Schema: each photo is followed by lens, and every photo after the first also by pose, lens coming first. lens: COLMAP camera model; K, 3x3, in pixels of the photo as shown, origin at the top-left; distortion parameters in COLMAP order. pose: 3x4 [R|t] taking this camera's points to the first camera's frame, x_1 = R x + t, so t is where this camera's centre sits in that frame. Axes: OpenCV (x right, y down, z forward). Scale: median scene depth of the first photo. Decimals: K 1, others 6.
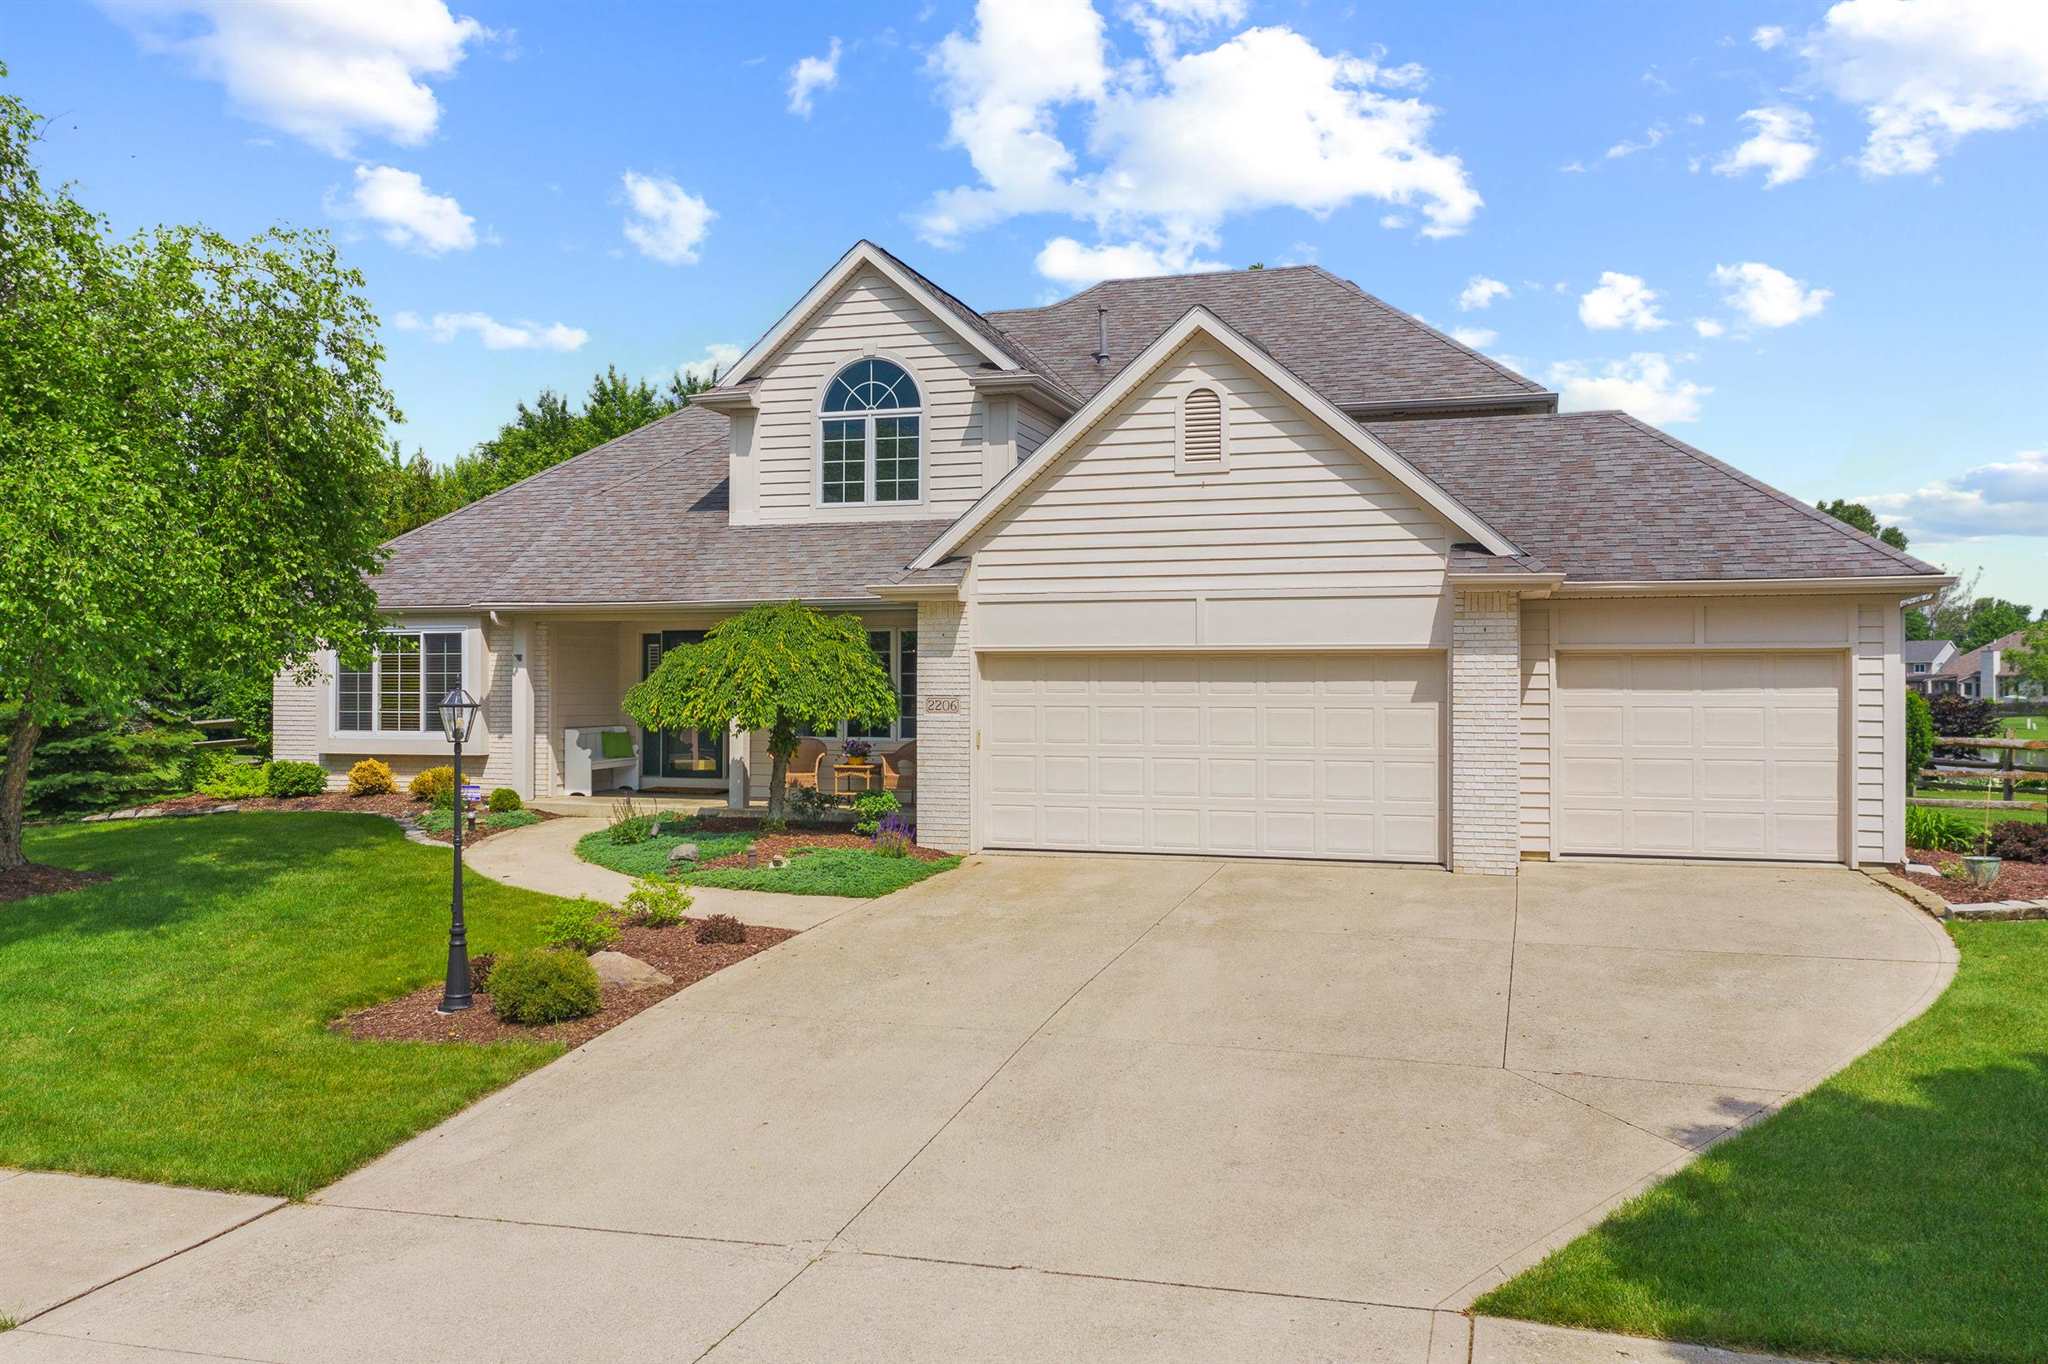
lens RADIAL K [[1620.7, 0, 997.1], [0, 1620.7, 705.9], [0, 0, 1]] dist [0.006483, 0.011417]
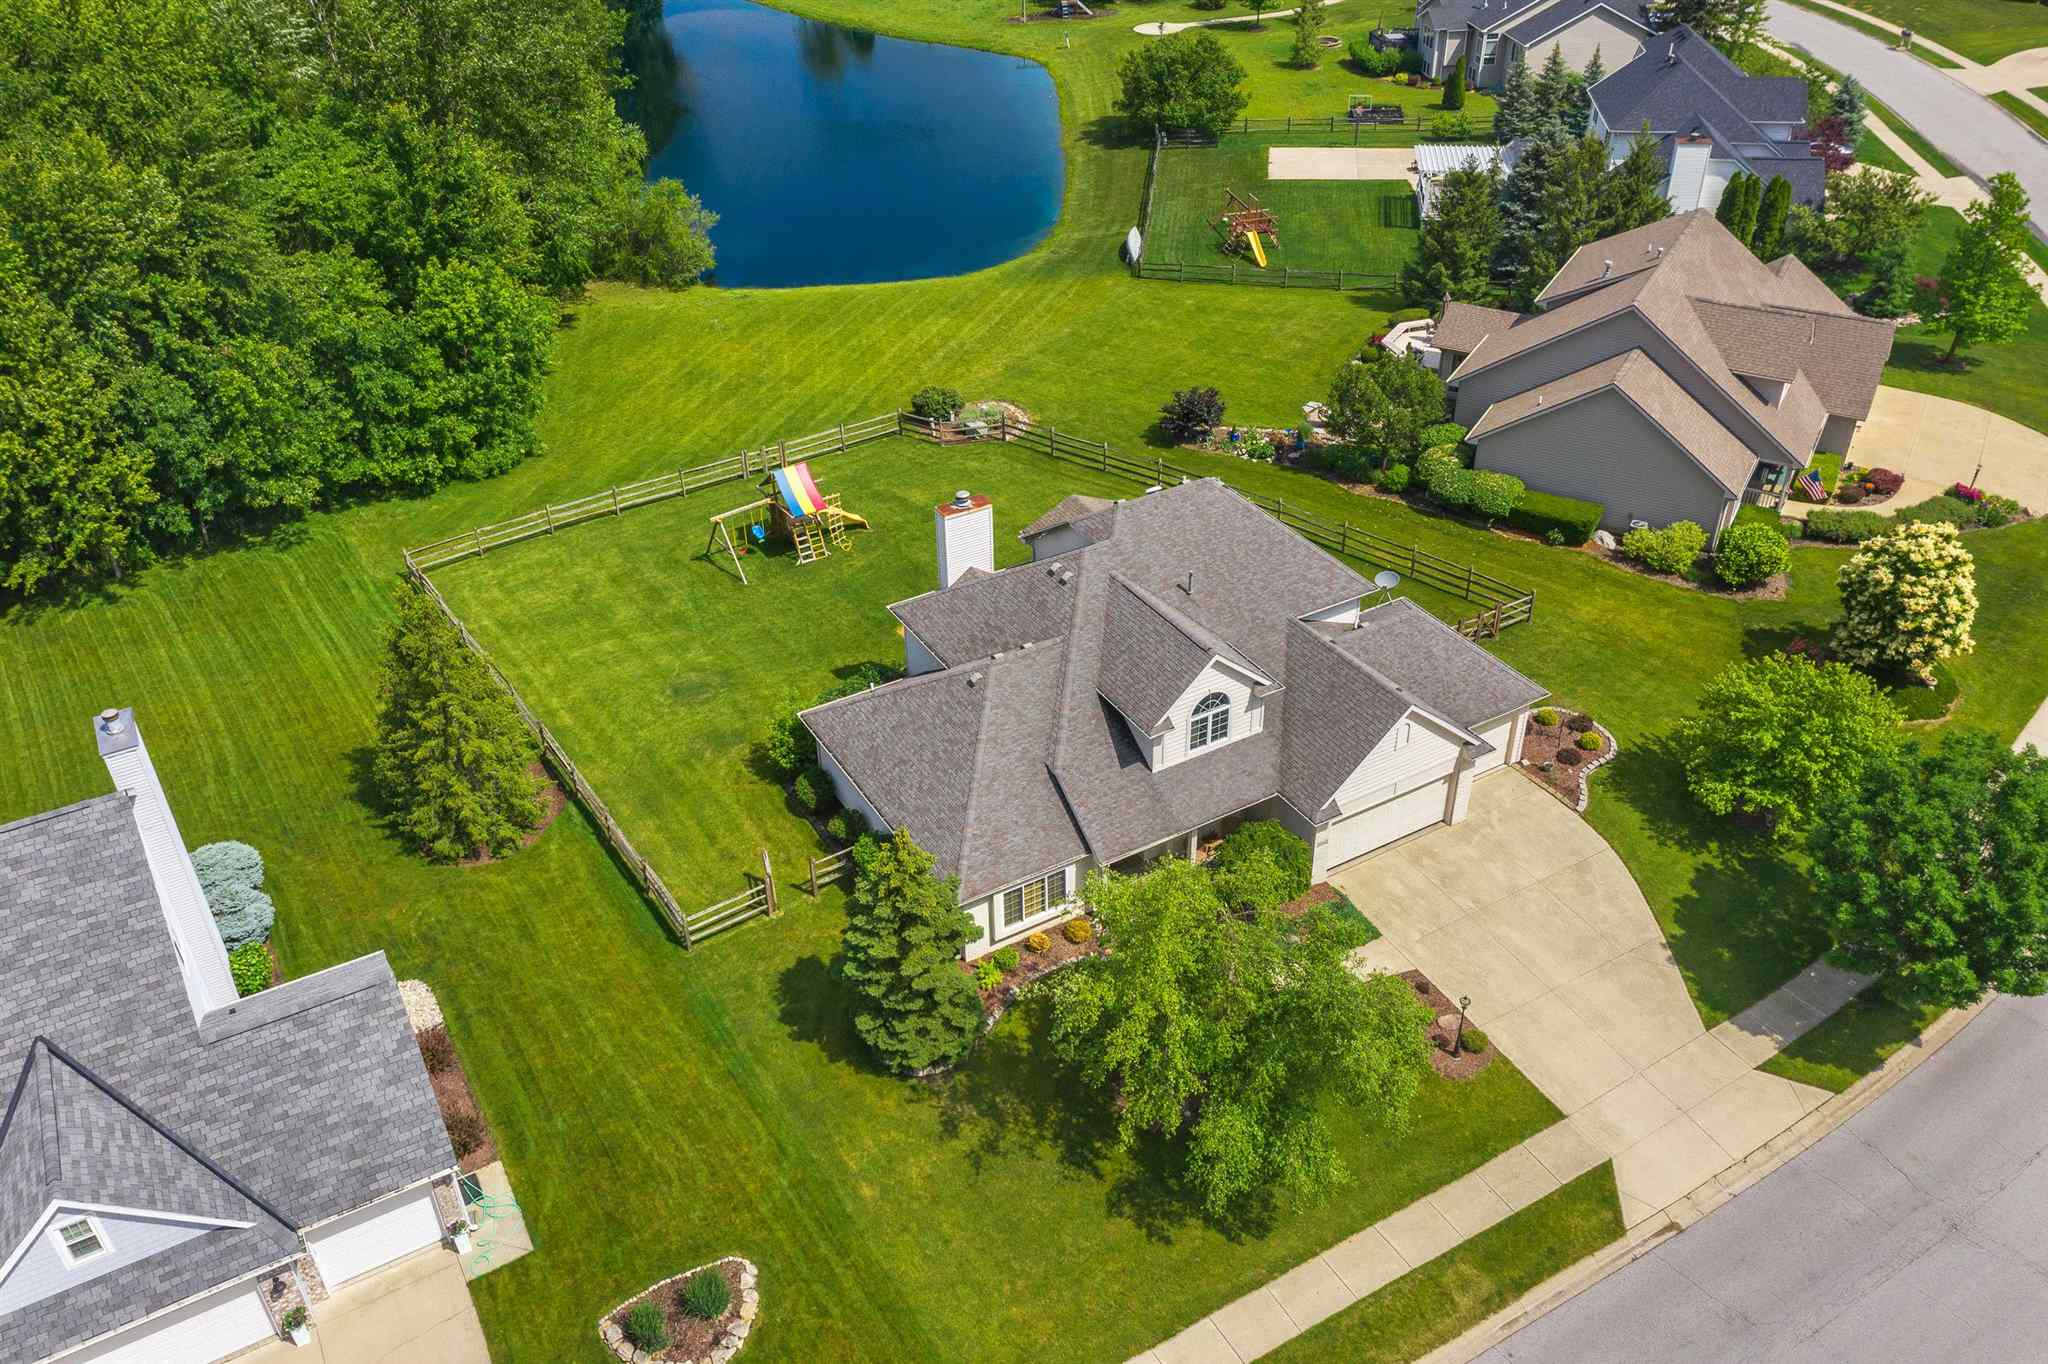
lens RADIAL K [[1620.7, 0, 1023.4], [0, 1620.7, 682.4], [0, 0, 1]] dist [0.006483, 0.011417]
pose [[0.665269, -0.434161, 0.607389, -0.569827], [0.022292, 0.824724, 0.565096, -0.531304], [-0.746271, -0.362401, 0.558341, -0.018774]]
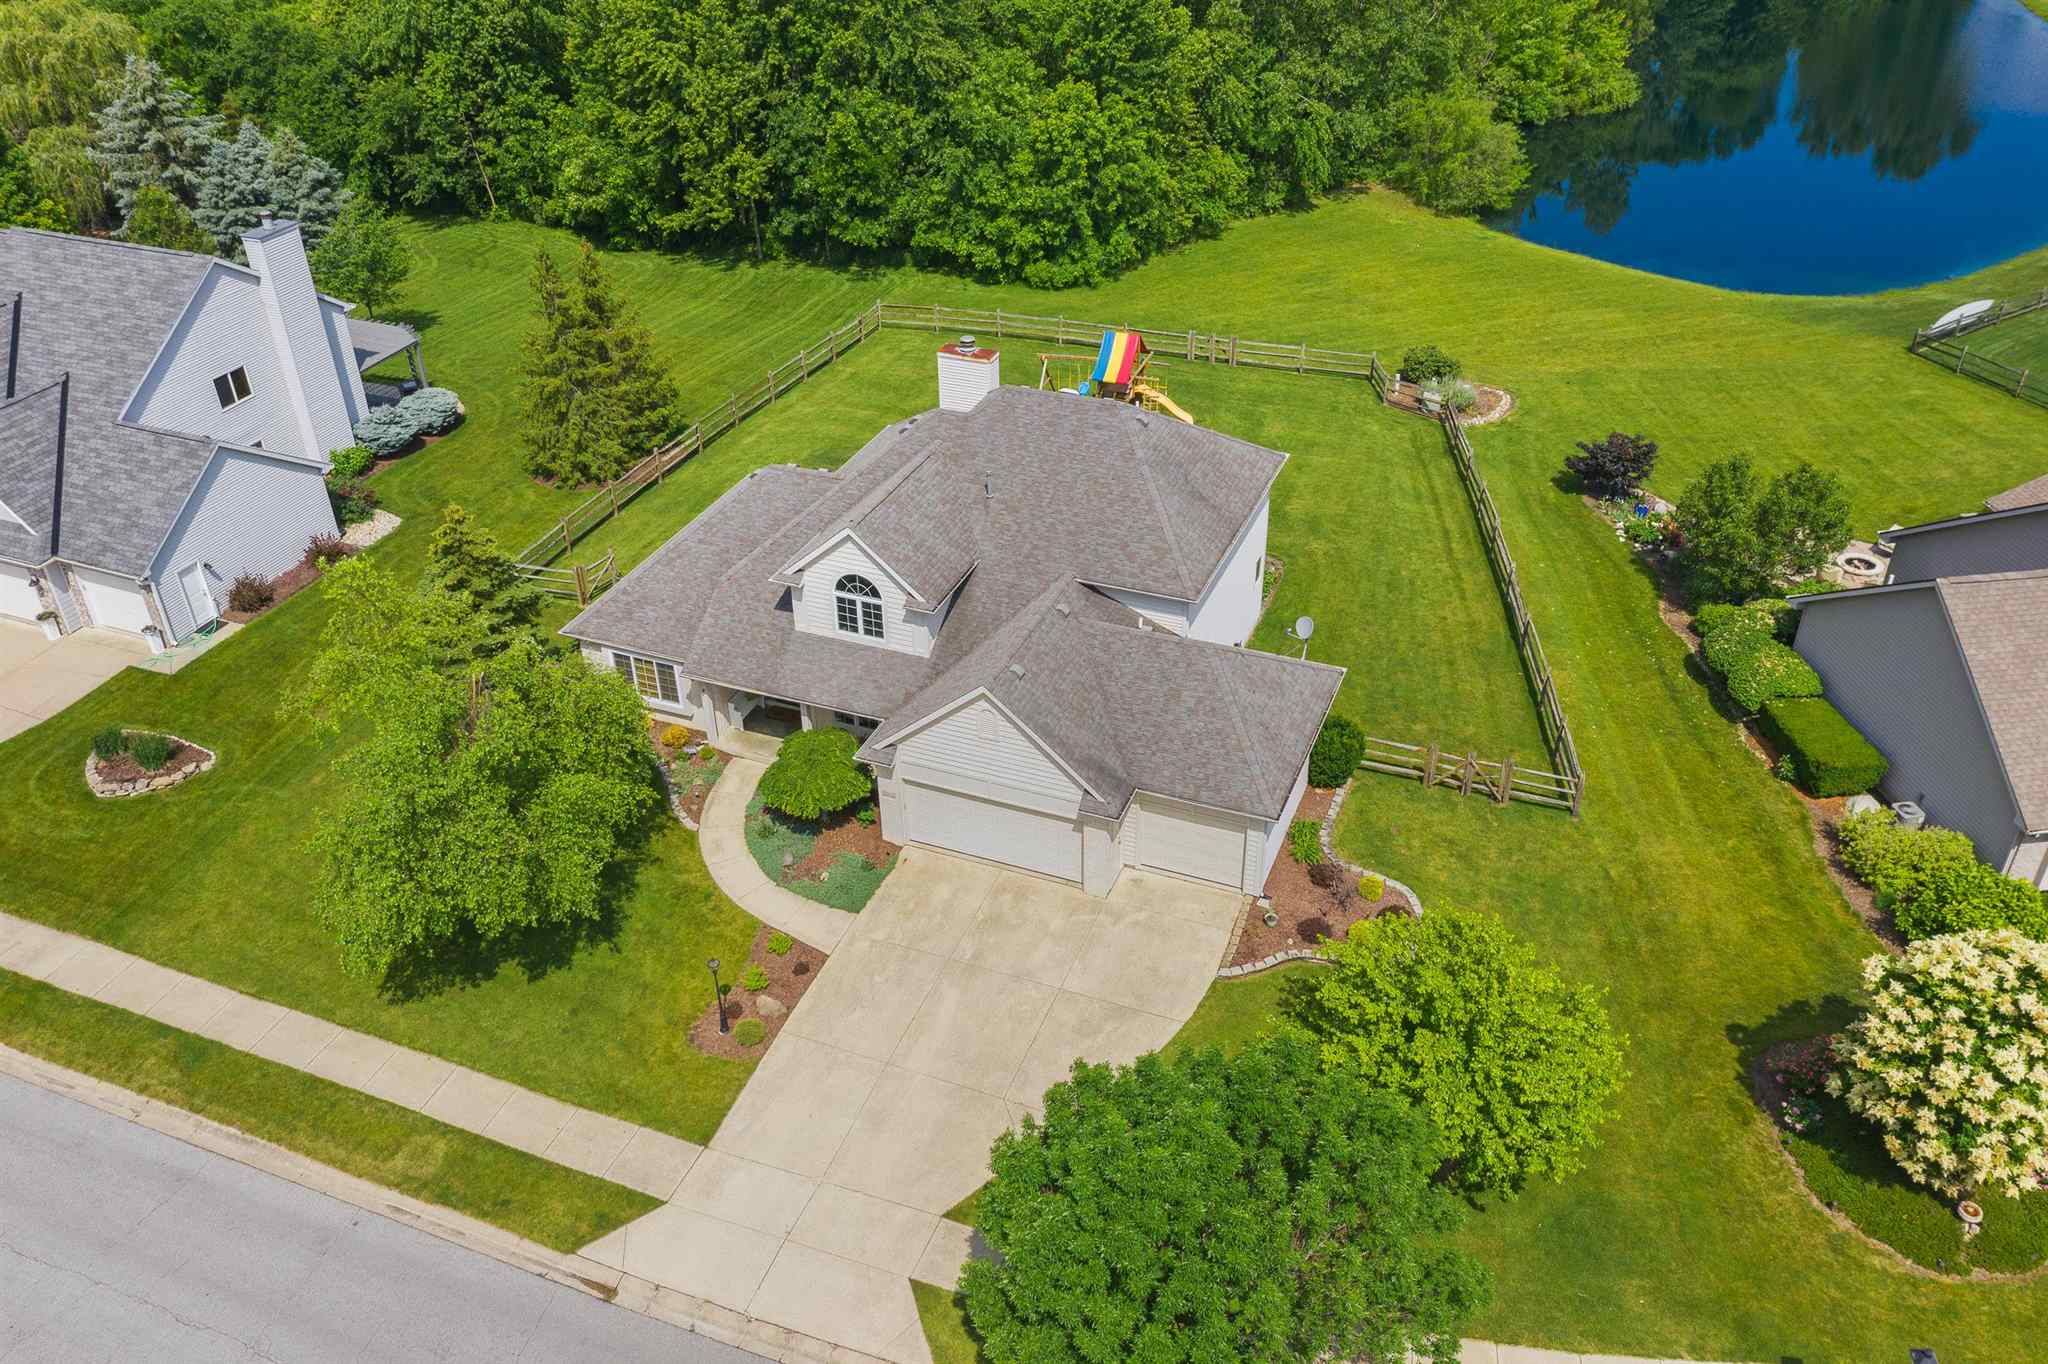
lens RADIAL K [[1620.7, 0, 1018.4], [0, 1620.7, 677.6], [0, 0, 1]] dist [0.006483, 0.011417]
pose [[0.997235, 0.022457, -0.070842, 0.094525], [0.020227, 0.835247, 0.549502, -0.427107], [0.071511, -0.549416, 0.832483, -0.257130]]
